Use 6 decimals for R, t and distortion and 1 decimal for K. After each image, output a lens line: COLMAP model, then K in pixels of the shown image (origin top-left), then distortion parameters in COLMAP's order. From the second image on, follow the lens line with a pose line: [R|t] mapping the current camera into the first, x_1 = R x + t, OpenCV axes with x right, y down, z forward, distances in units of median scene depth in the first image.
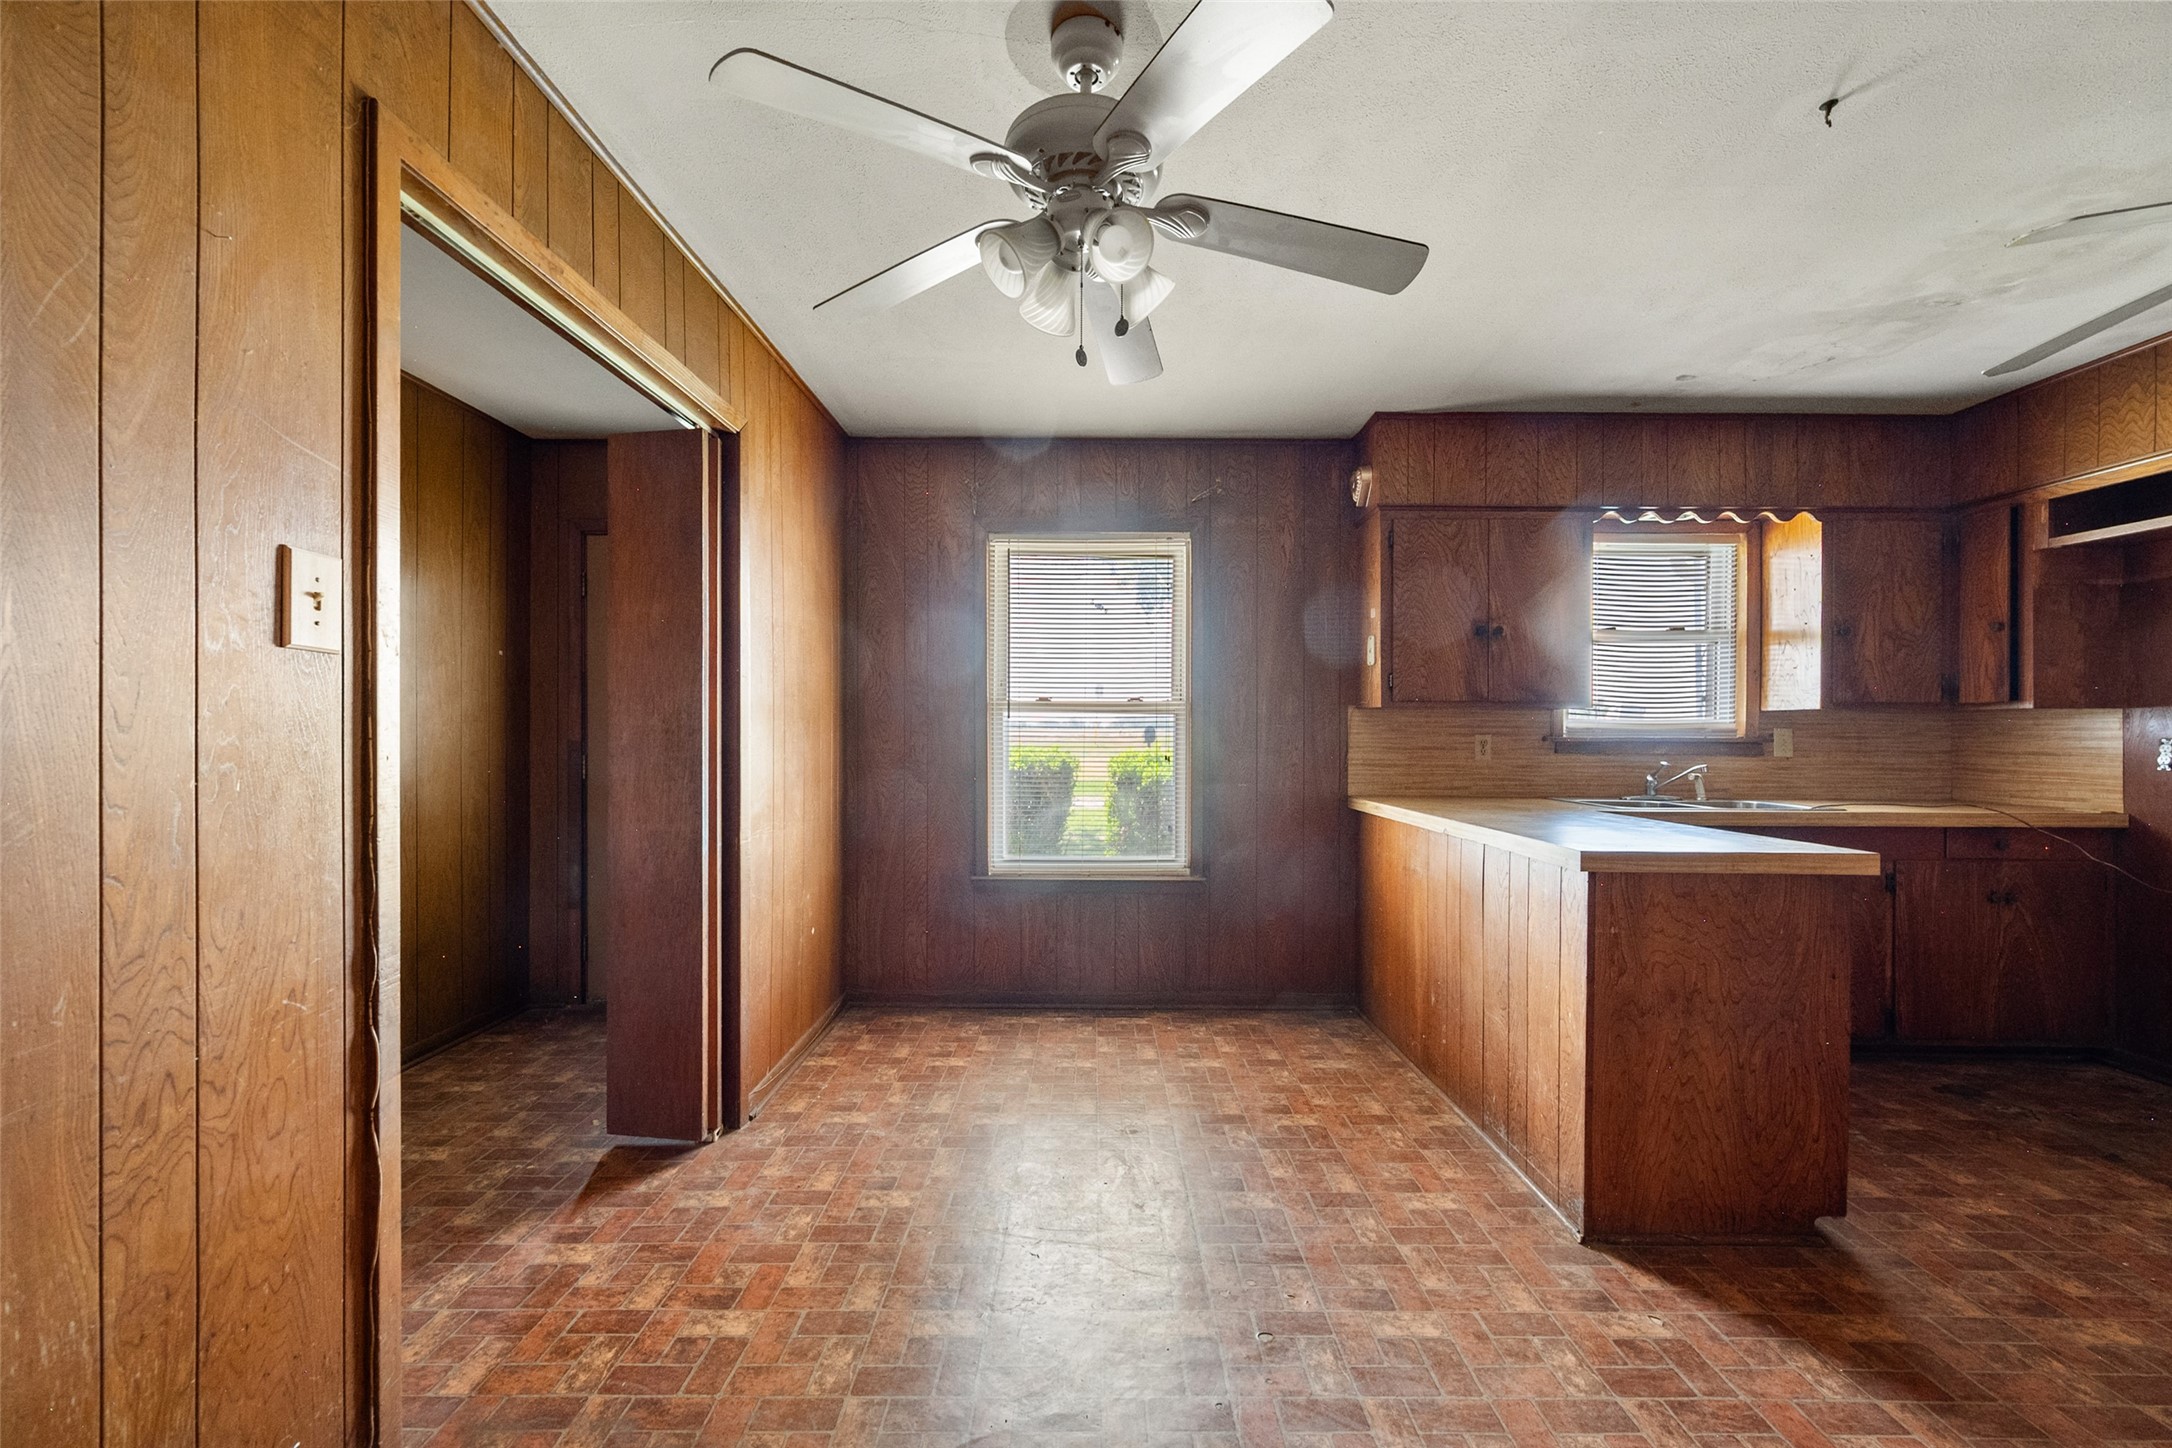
lens RADIAL K [[862.6, 0, 1088.2], [0, 862.6, 730.7], [0, 0, 1]] dist [-0.001241, 0.000772]
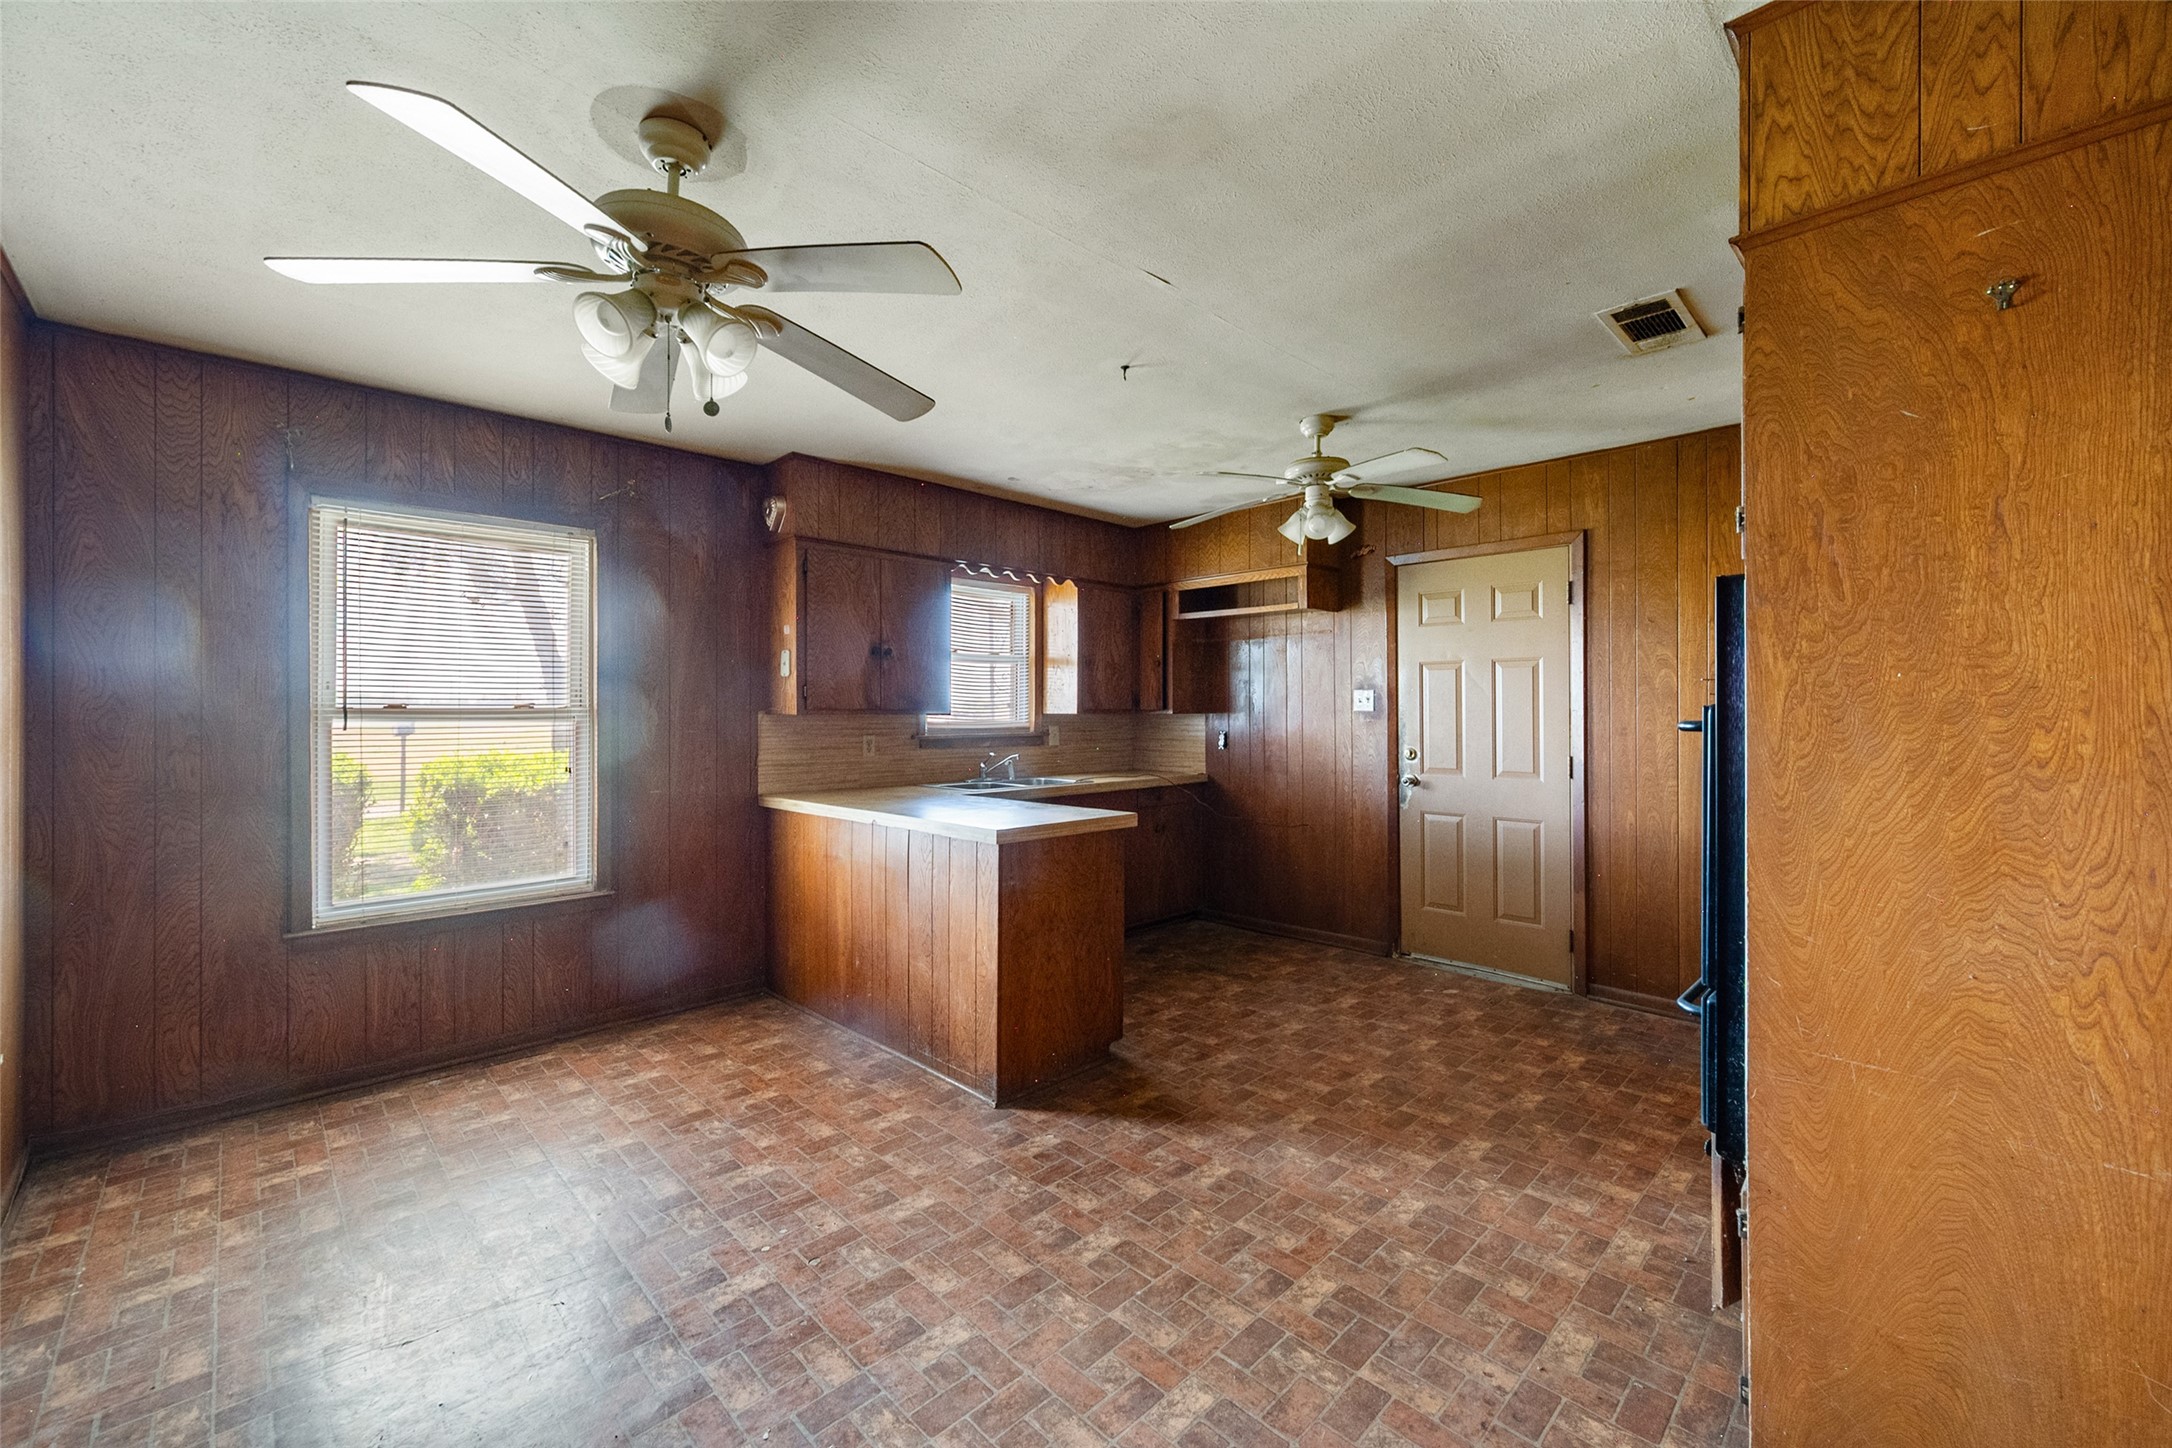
lens RADIAL K [[862.6, 0, 1086.6], [0, 862.6, 707.4], [0, 0, 1]] dist [-0.001241, 0.000772]
pose [[0.708695, -0.002418, 0.705510, -0.228853], [0.003701, 0.999993, -0.000291, -0.043383], [-0.705505, 0.002818, 0.708700, -0.077516]]
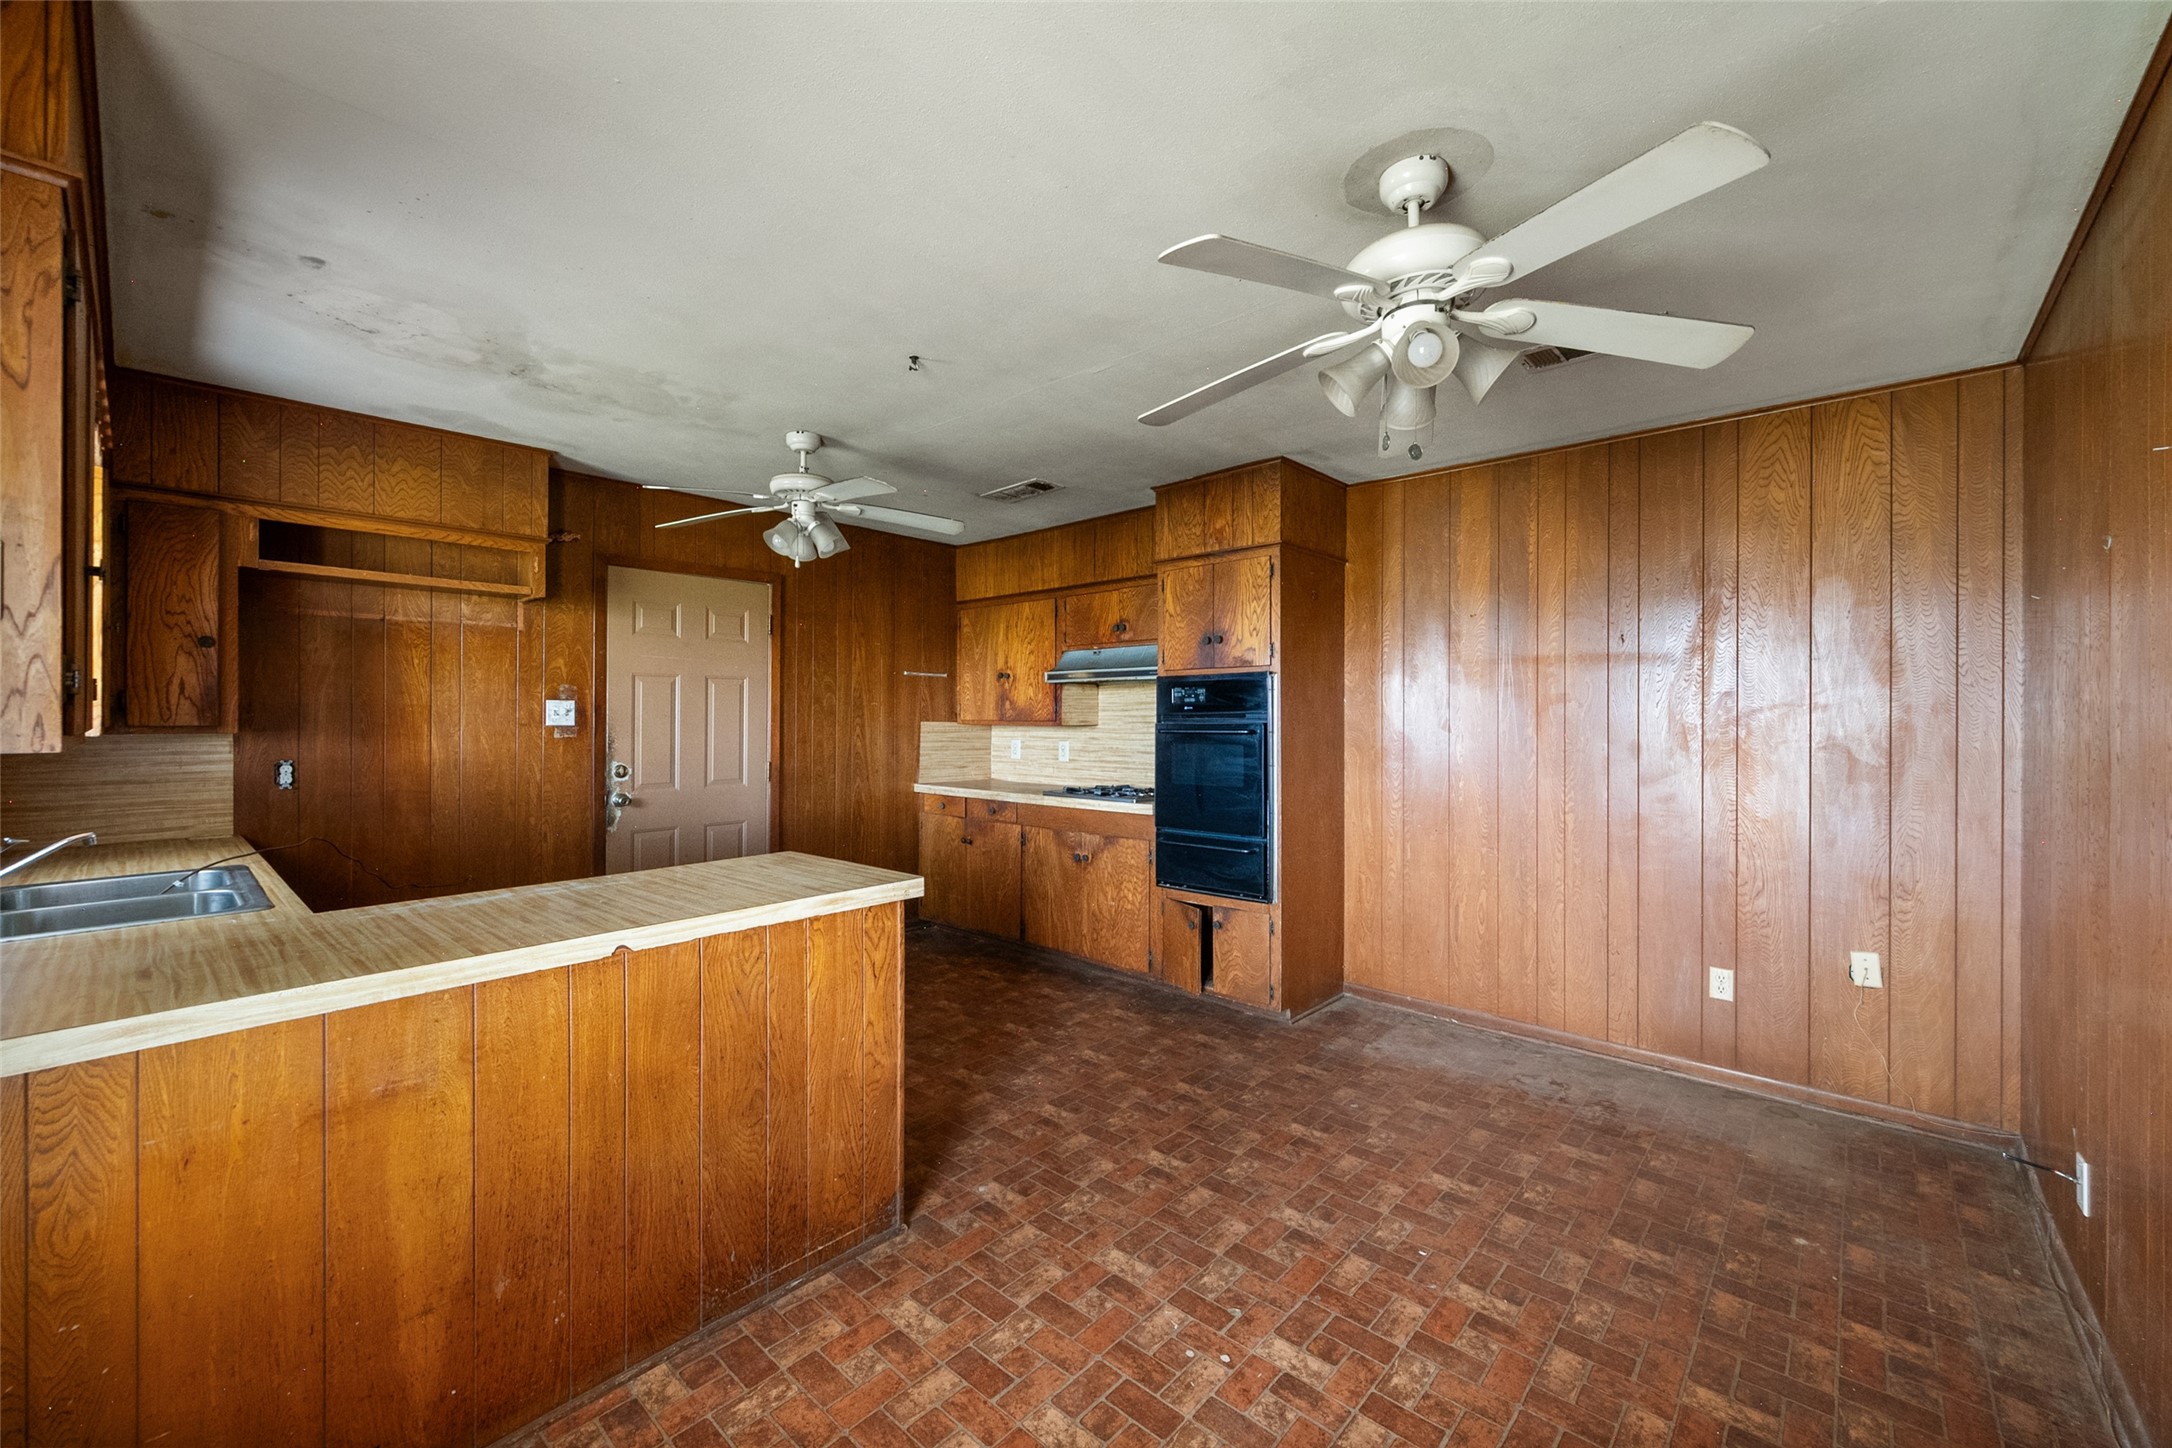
lens RADIAL K [[862.6, 0, 1079.4], [0, 862.6, 718.7], [0, 0, 1]] dist [-0.001241, 0.000772]
pose [[-0.742005, -0.005163, 0.670374, -0.248164], [-0.003022, 0.999986, 0.004356, -0.054907], [-0.670387, 0.001206, -0.742010, 1.215321]]
